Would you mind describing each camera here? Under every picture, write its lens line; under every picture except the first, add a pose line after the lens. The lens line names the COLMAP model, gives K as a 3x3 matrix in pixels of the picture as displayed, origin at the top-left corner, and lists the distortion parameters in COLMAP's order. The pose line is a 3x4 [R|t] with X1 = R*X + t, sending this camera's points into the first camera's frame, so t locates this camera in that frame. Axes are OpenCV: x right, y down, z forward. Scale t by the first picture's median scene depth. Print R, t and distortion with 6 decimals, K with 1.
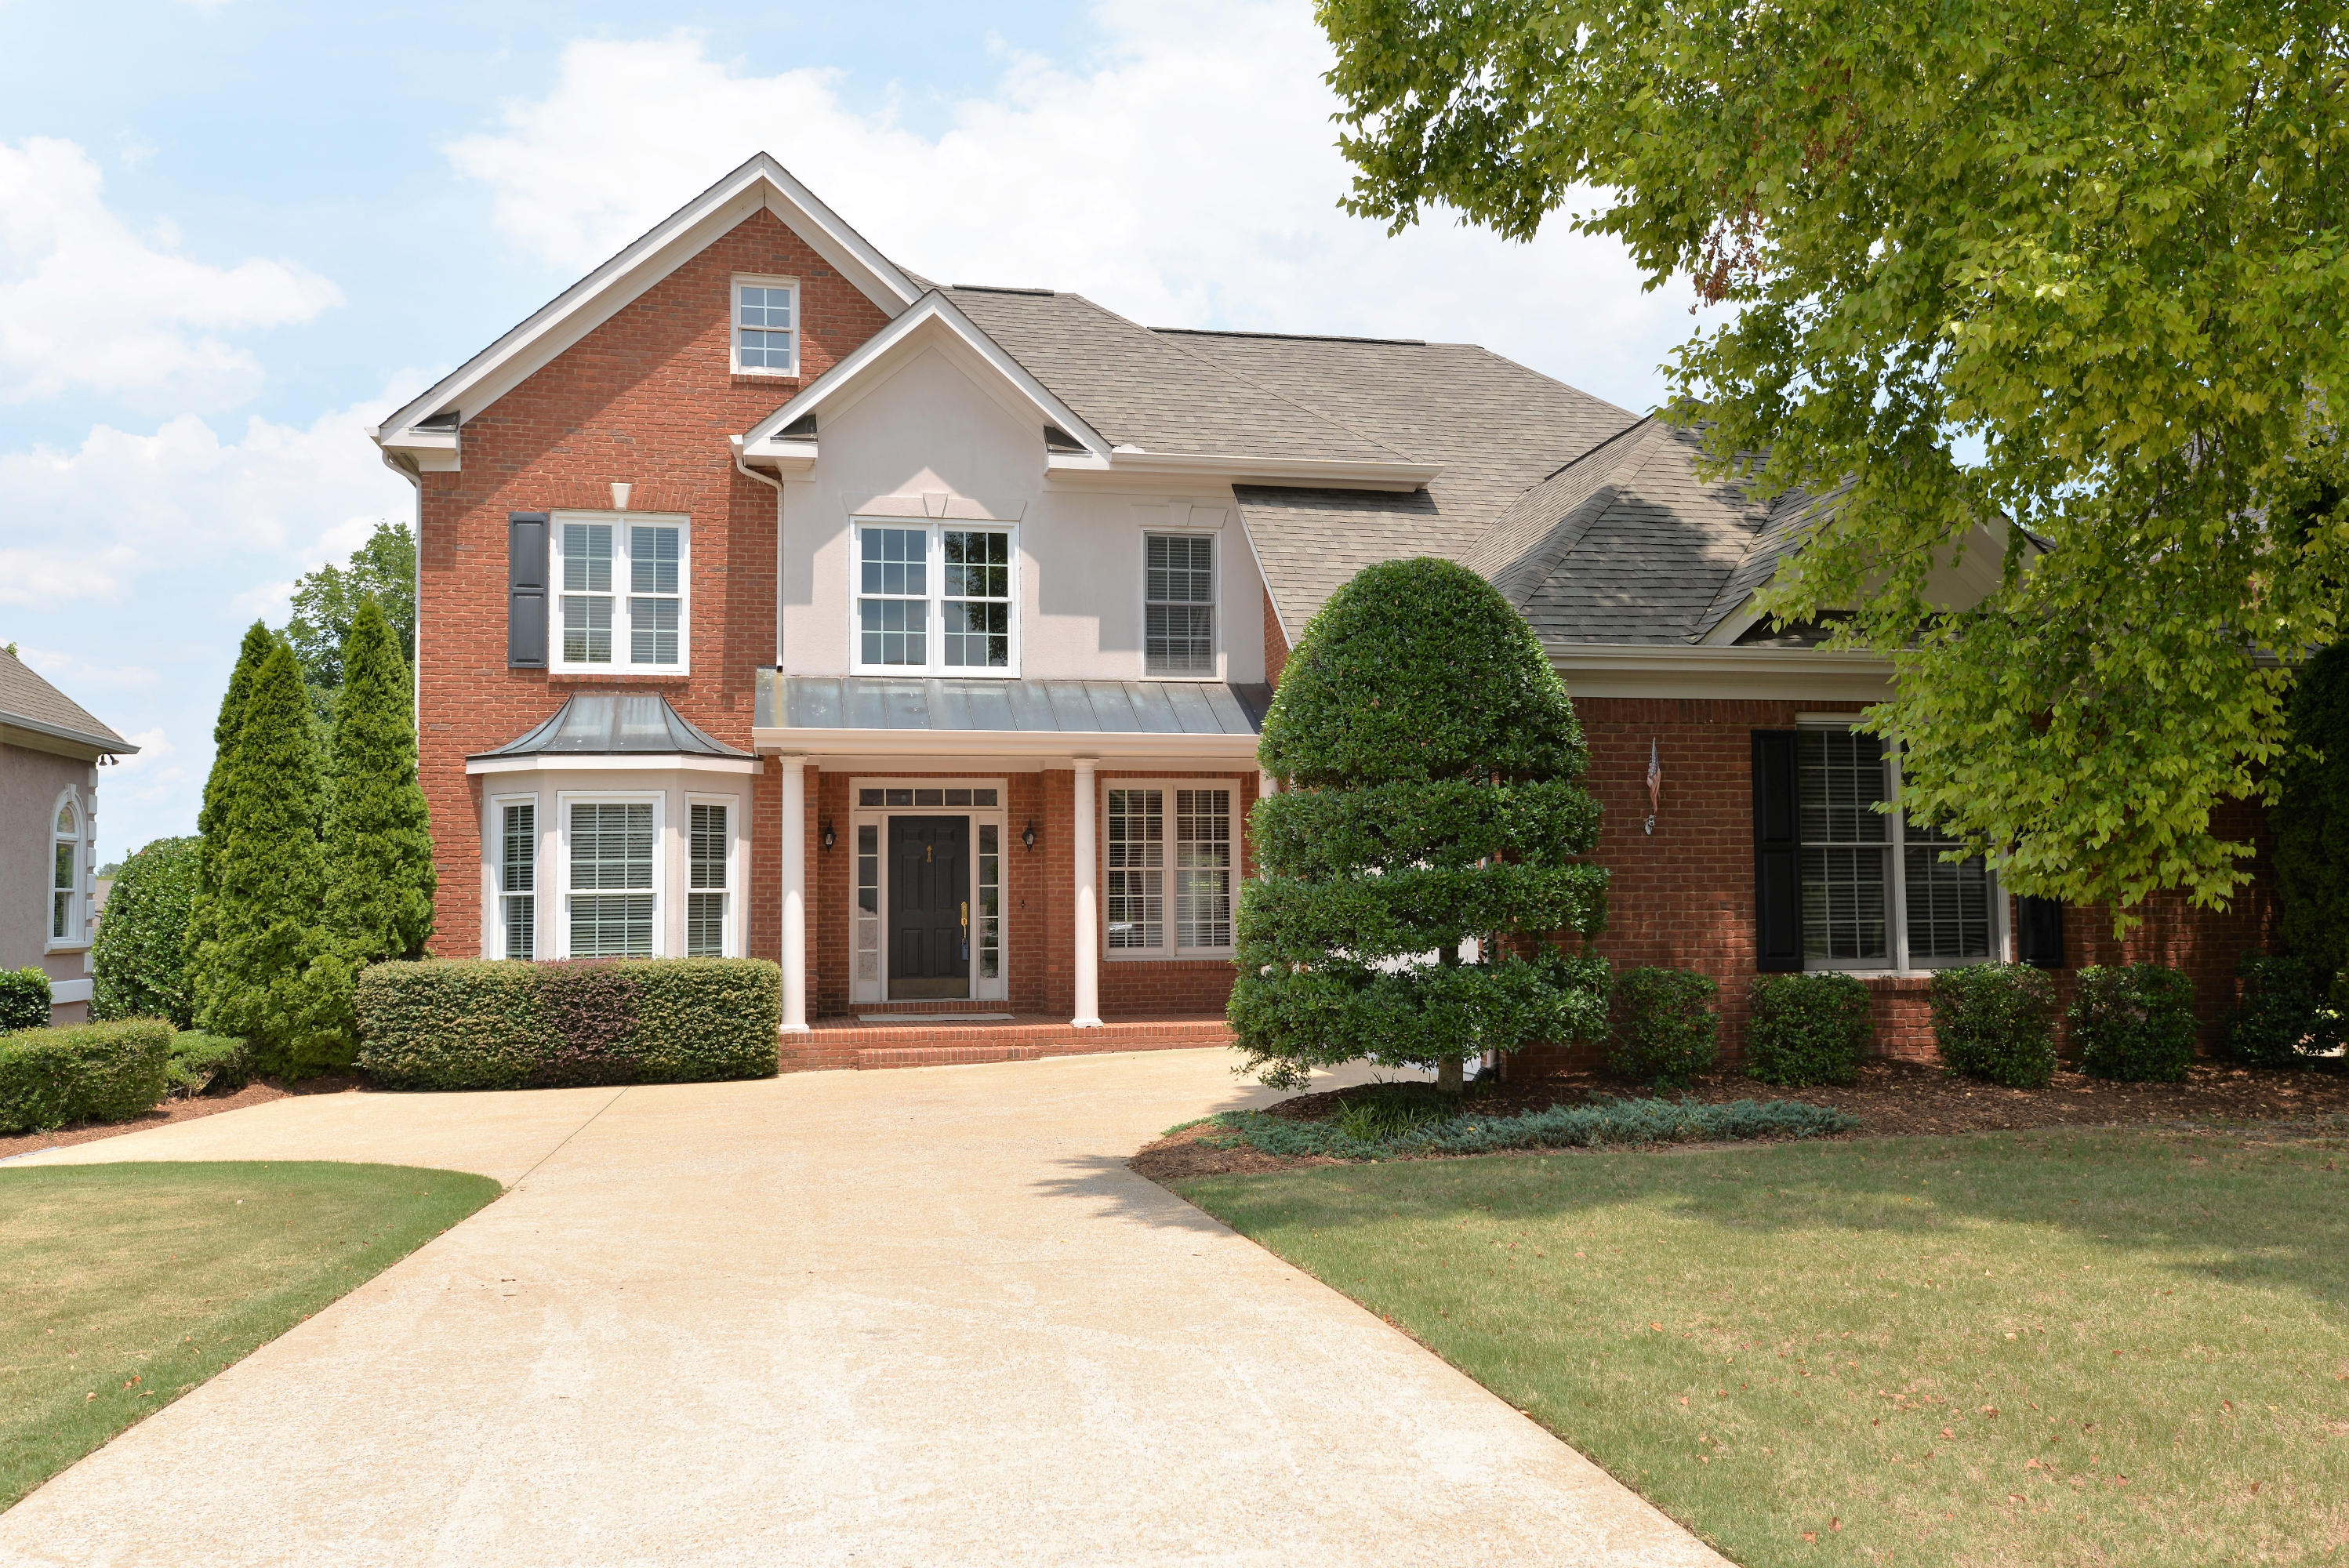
lens RADIAL K [[1905.3, 0, 1174.5], [0, 1905.3, 784.0], [0, 0, 1]] dist [0.040162, 0.000173]
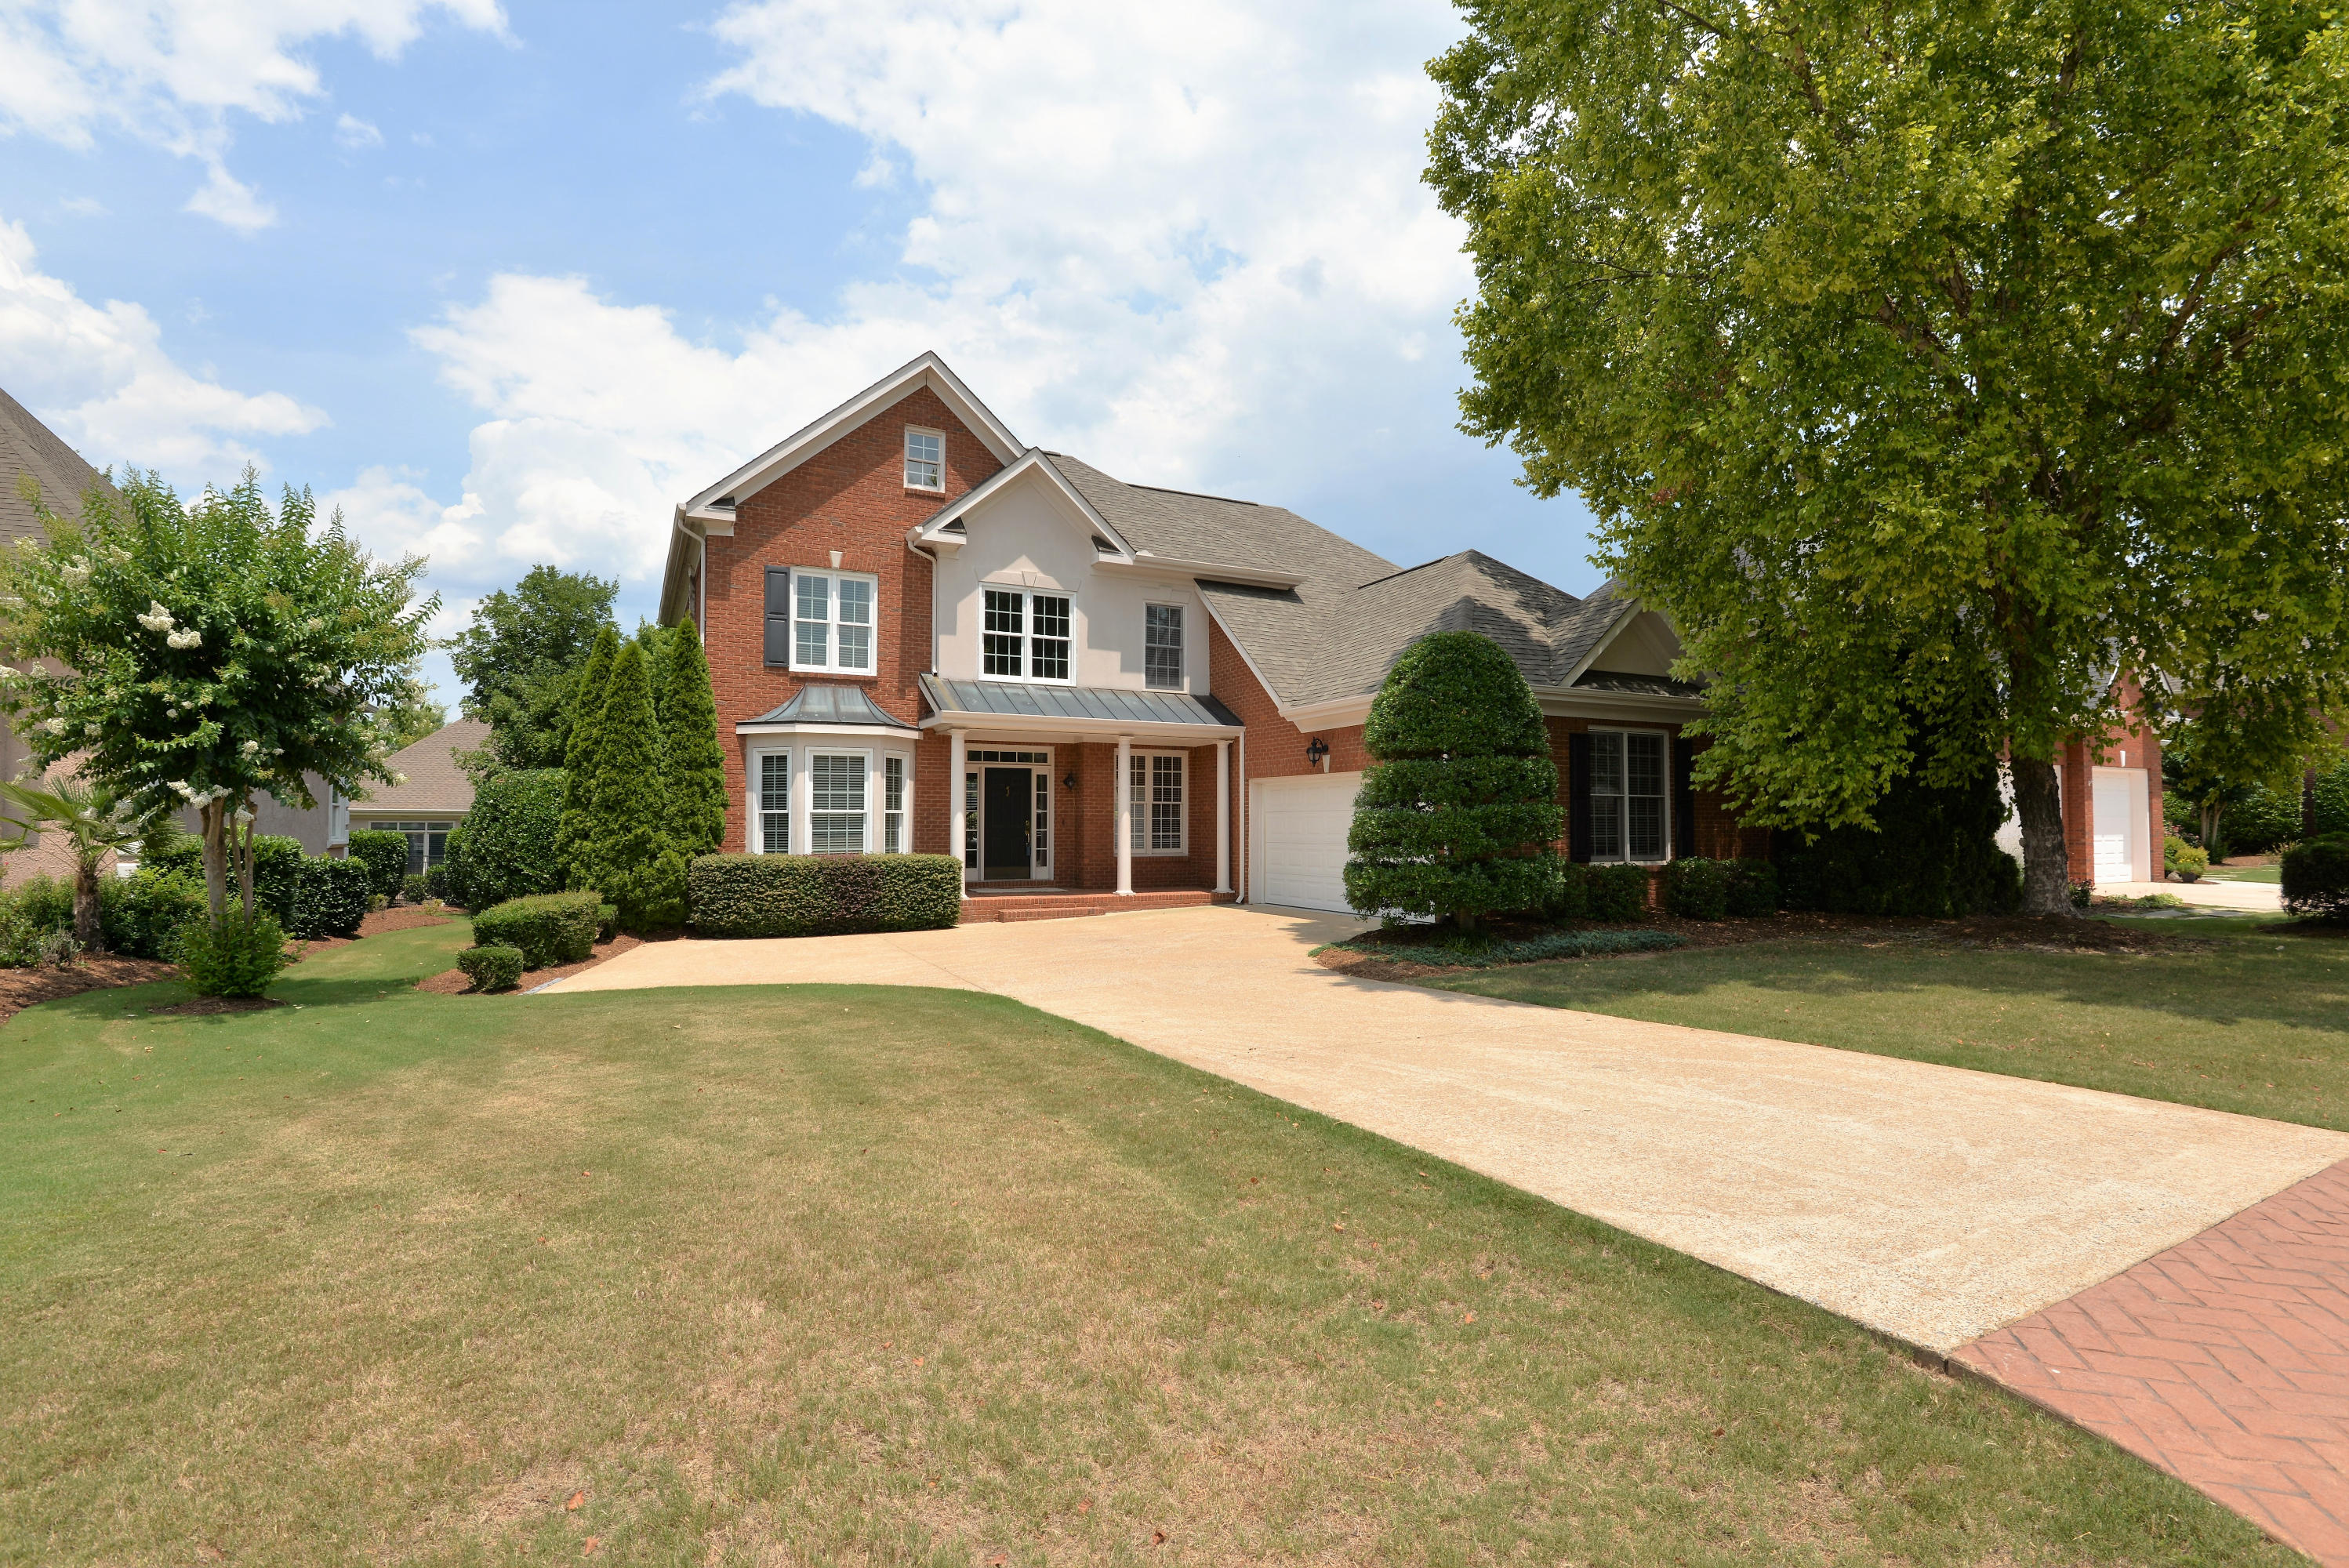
lens RADIAL K [[1082.6, 0, 1172.4], [0, 1082.6, 788.5], [0, 0, 1]] dist [0.000360, -0.029728]
pose [[0.964999, 0.018314, 0.261612, -0.251273], [-0.025728, 0.999358, 0.024943, 0.007809], [-0.260987, -0.030800, 0.964851, 0.065678]]
